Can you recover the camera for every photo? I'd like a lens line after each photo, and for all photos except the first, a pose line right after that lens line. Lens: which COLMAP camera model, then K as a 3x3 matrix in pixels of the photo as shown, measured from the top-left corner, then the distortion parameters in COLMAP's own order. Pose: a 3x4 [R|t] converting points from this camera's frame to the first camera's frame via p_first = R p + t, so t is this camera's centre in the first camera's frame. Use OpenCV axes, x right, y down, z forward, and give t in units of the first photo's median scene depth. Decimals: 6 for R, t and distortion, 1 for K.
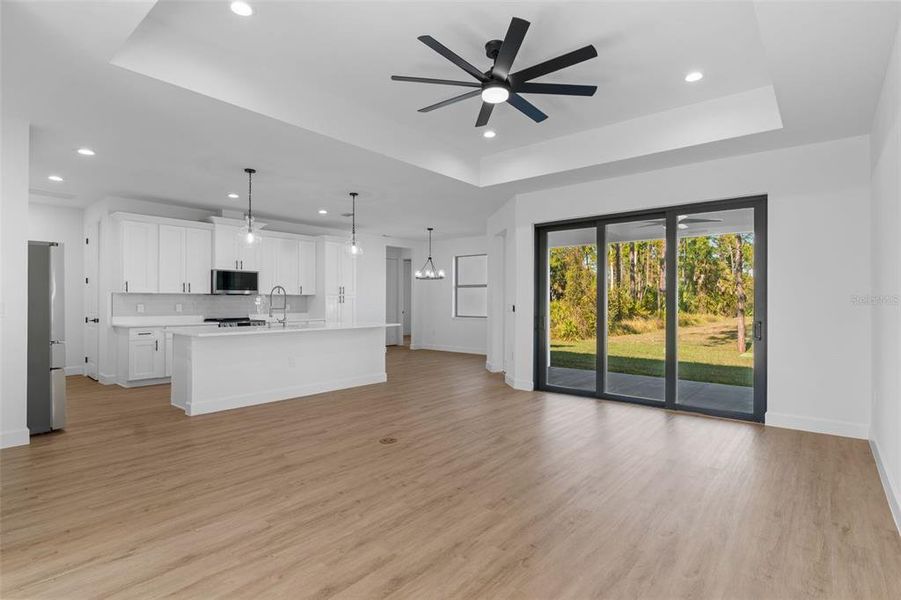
lens RADIAL K [[447.8, 0, 450.5], [0, 447.8, 300.0], [0, 0, 1]] dist [-0.003162, -0.000529]
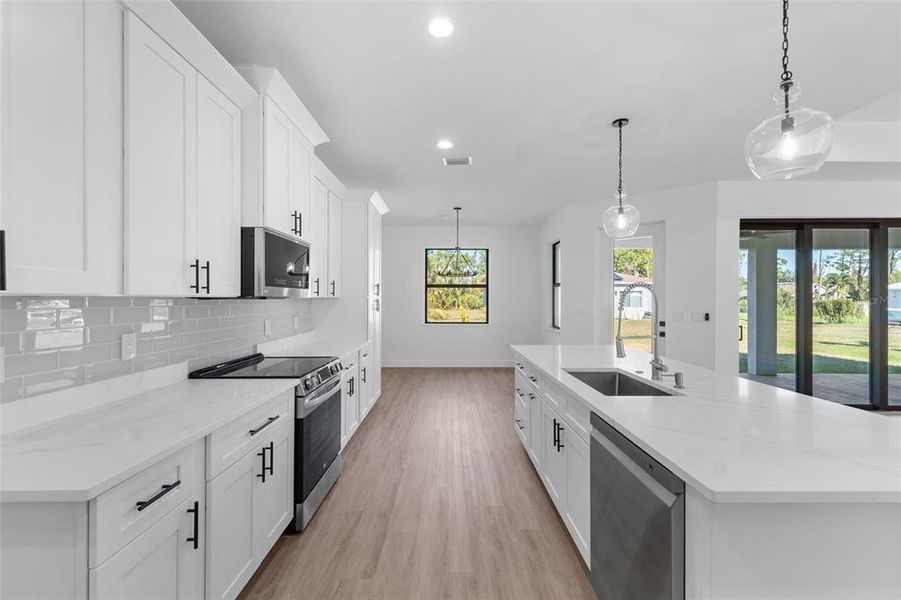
lens RADIAL K [[383.3, 0, 454.2], [0, 383.3, 296.2], [0, 0, 1]] dist [0.014413, -0.000257]
pose [[0.760350, 0.004470, 0.649498, -0.626650], [-0.002564, 0.999989, -0.003881, -0.014289], [-0.649508, 0.001286, 0.760353, 0.698472]]
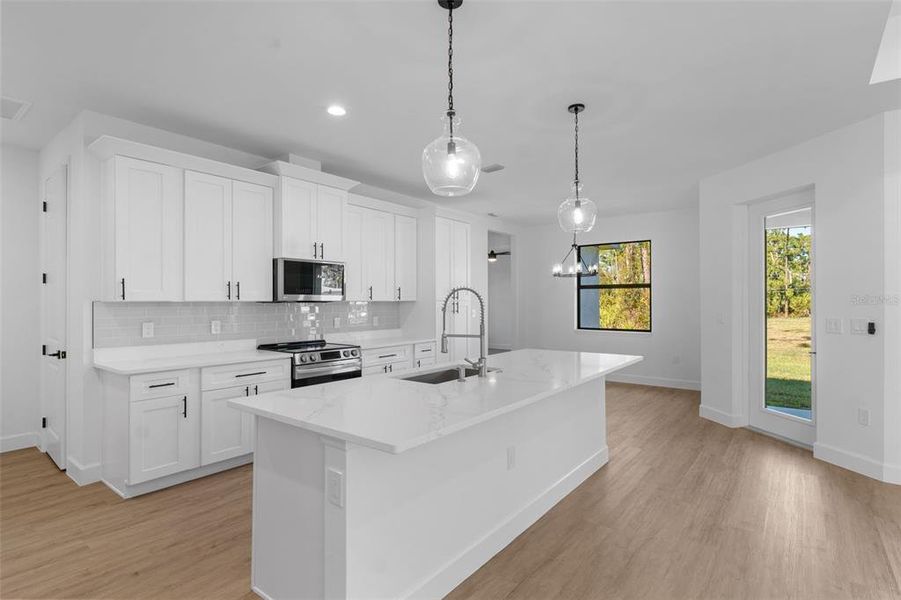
lens RADIAL K [[447.8, 0, 450.5], [0, 447.8, 300.0], [0, 0, 1]] dist [-0.003162, -0.000529]
pose [[0.999407, -0.003806, 0.034236, -0.345115], [0.003886, 0.999990, -0.002251, -0.013932], [-0.034227, 0.002383, 0.999411, 0.448595]]
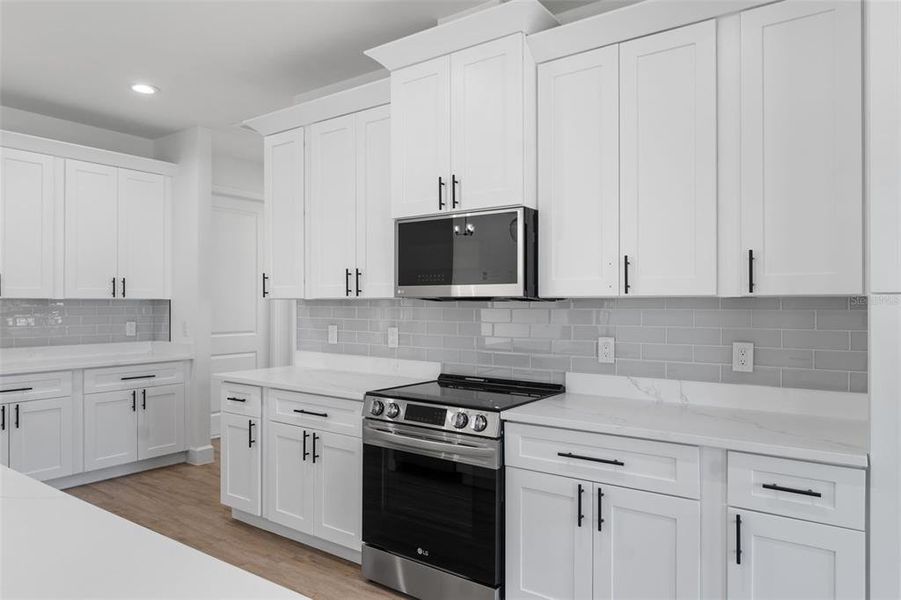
lens RADIAL K [[581.1, 0, 448.0], [0, 581.1, 299.9], [0, 0, 1]] dist [-0.006665, -0.000240]
pose [[0.074165, -0.005889, -0.997229, -0.124590], [0.001139, 0.999982, -0.005821, -0.010812], [0.997245, -0.000704, 0.074171, 1.040391]]
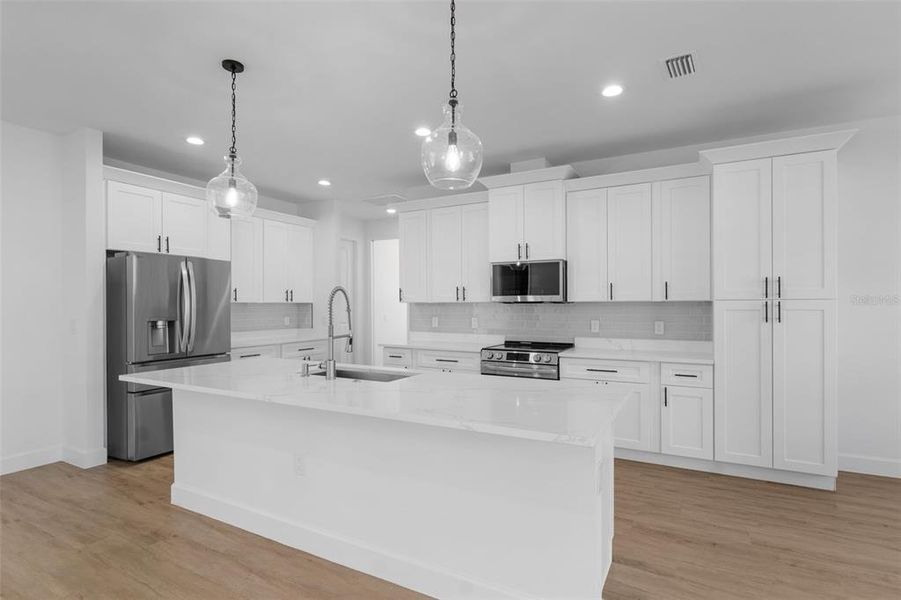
lens RADIAL K [[447.8, 0, 450.5], [0, 447.8, 300.0], [0, 0, 1]] dist [-0.003162, -0.000529]
pose [[0.191487, -0.012478, -0.981416, 0.077758], [0.003909, 0.999921, -0.011951, -0.009987], [0.981487, -0.001548, 0.191521, 0.853160]]
